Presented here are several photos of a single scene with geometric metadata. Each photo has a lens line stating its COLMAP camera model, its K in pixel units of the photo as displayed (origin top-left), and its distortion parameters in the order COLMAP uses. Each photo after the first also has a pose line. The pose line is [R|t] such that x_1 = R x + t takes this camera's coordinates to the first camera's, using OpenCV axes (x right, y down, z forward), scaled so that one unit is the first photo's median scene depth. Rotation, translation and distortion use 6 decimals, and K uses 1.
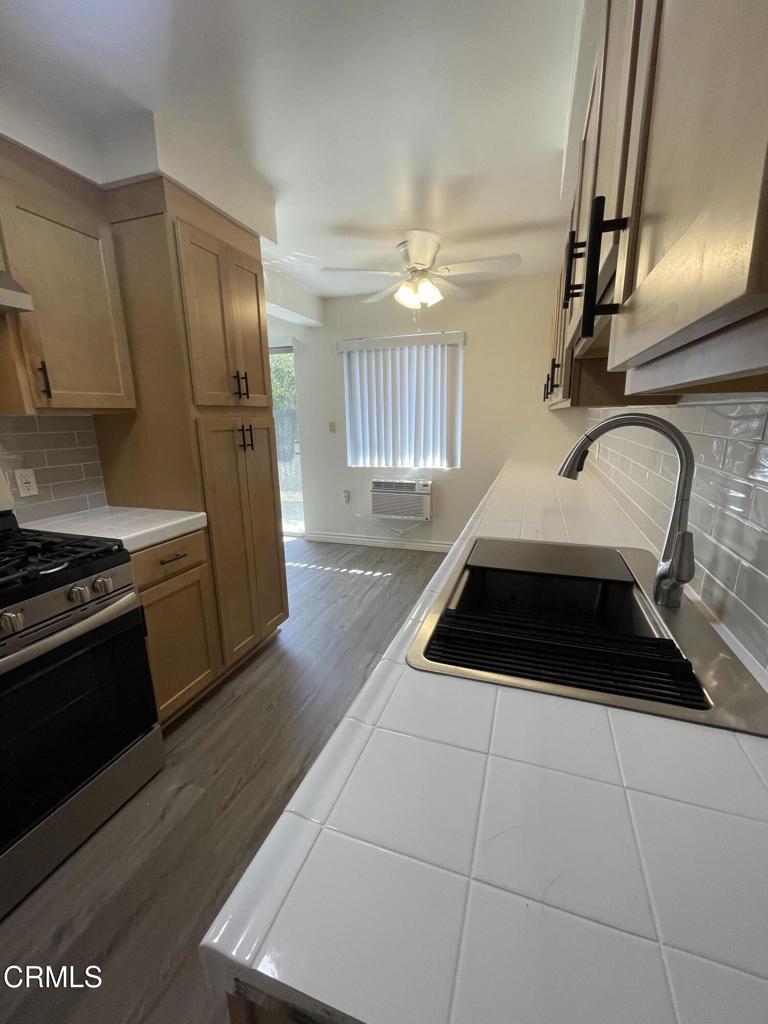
lens RADIAL K [[420.7, 0, 389.3], [0, 420.7, 509.7], [0, 0, 1]] dist [-0.003720, 0.000654]
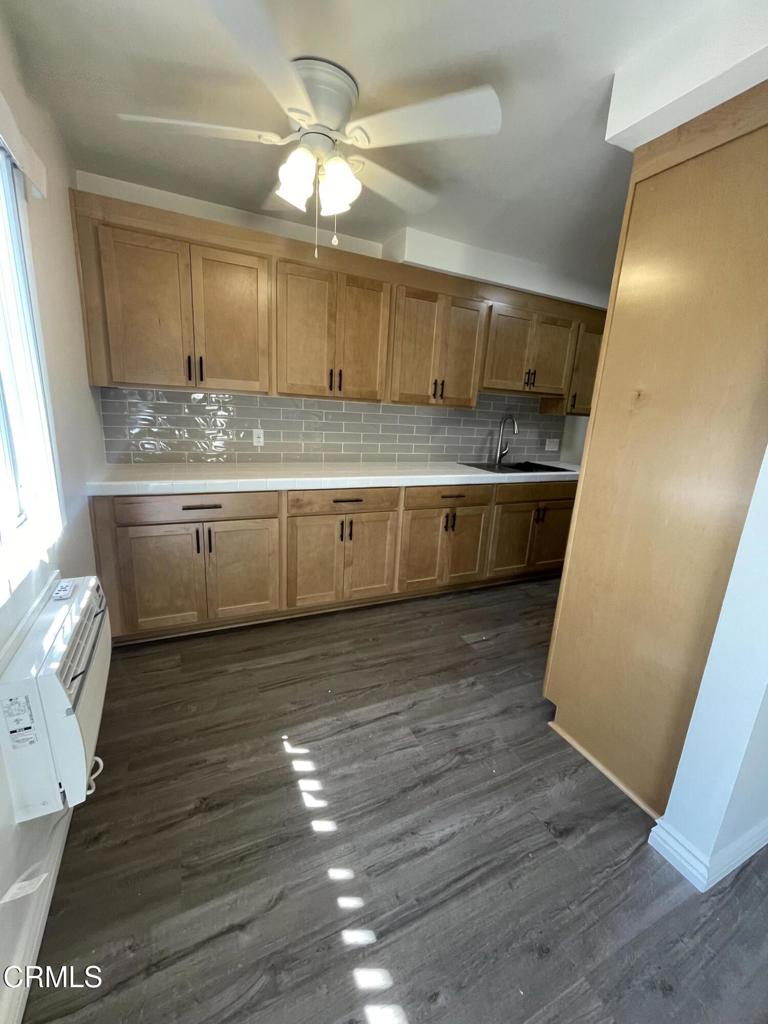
lens RADIAL K [[416.6, 0, 389.0], [0, 416.6, 513.5], [0, 0, 1]] dist [0.001594, 0.000294]
pose [[-0.706503, -0.206595, 0.676884, -0.329569], [0.107413, 0.914060, 0.391097, -0.236670], [-0.699511, 0.349017, -0.623595, 1.054058]]
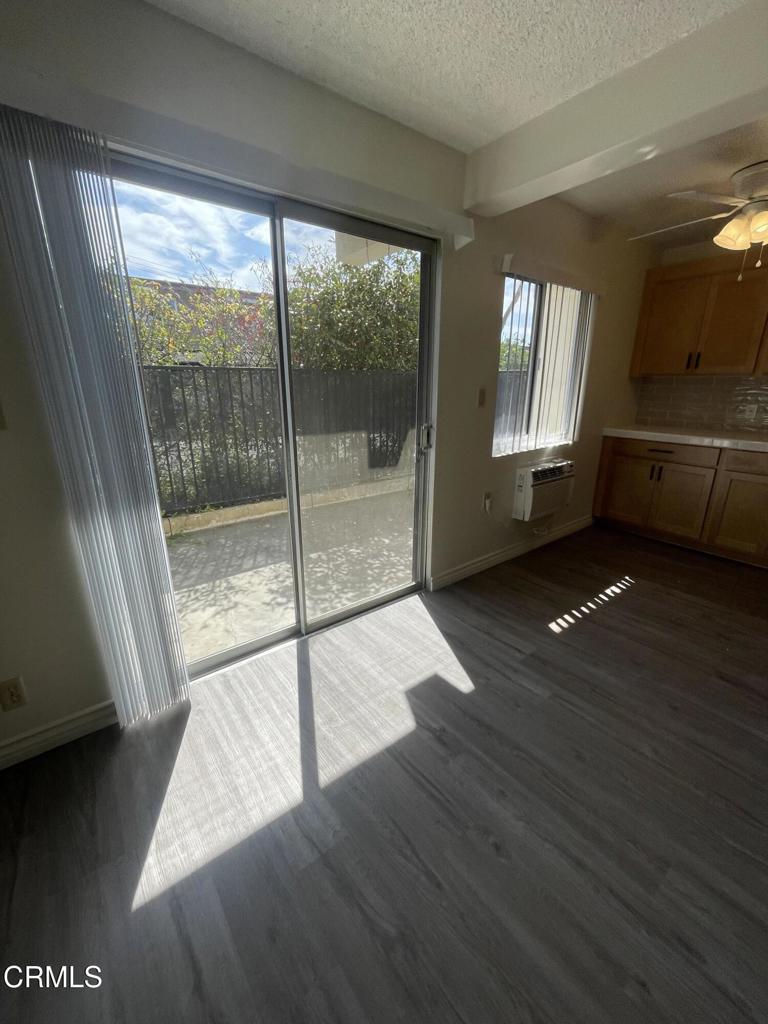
lens RADIAL K [[420.7, 0, 389.3], [0, 420.7, 509.7], [0, 0, 1]] dist [-0.003720, 0.000654]
pose [[0.536479, -0.238154, 0.809613, -0.825286], [0.180340, 0.969547, 0.165700, -0.181031], [-0.824420, 0.057111, 0.563090, 0.856468]]
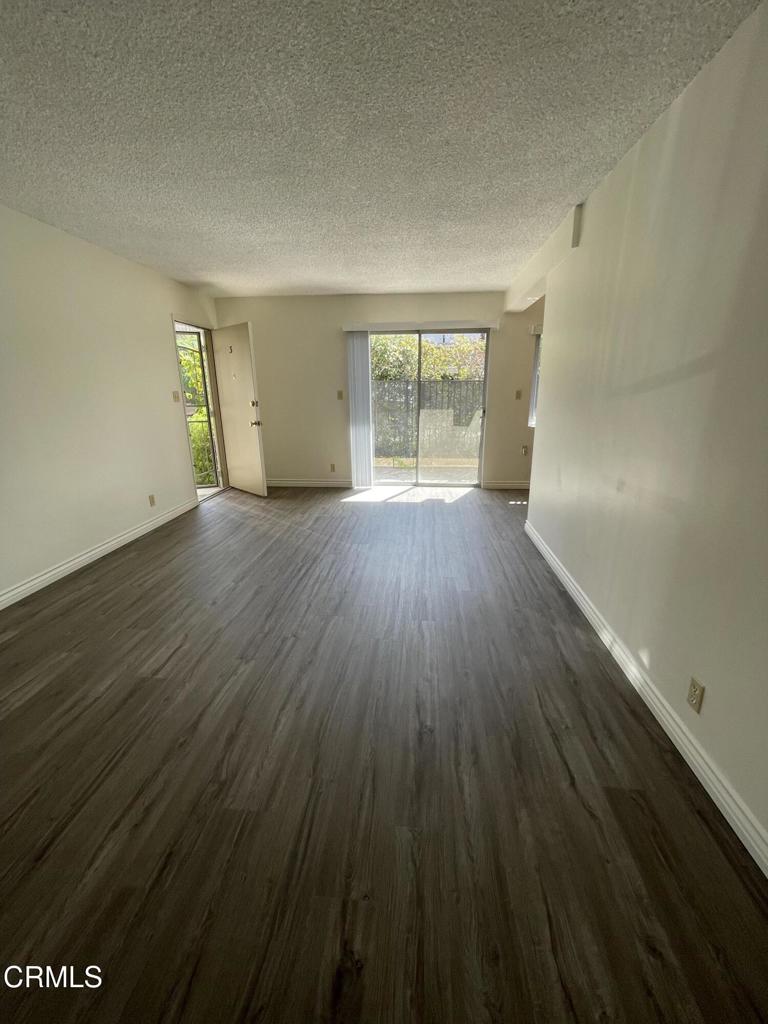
lens RADIAL K [[416.6, 0, 389.0], [0, 416.6, 513.5], [0, 0, 1]] dist [0.001594, 0.000294]
pose [[0.966617, -0.065483, 0.247716, -0.926935], [0.049271, 0.996252, 0.071096, 0.052459], [-0.251443, -0.056517, 0.966221, -0.135198]]
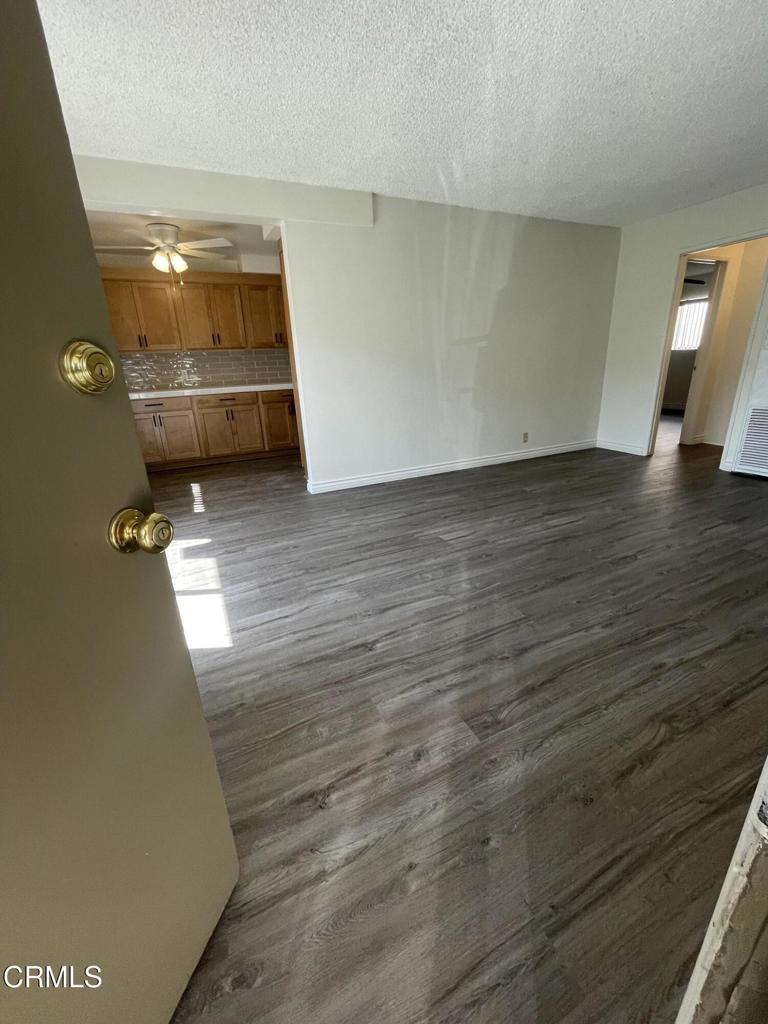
lens RADIAL K [[420.7, 0, 389.3], [0, 420.7, 509.7], [0, 0, 1]] dist [-0.003720, 0.000654]
pose [[-0.705214, -0.198888, 0.680527, -1.176326], [0.203636, 0.862585, 0.463119, -0.218334], [-0.679121, 0.465178, -0.567807, 1.256479]]
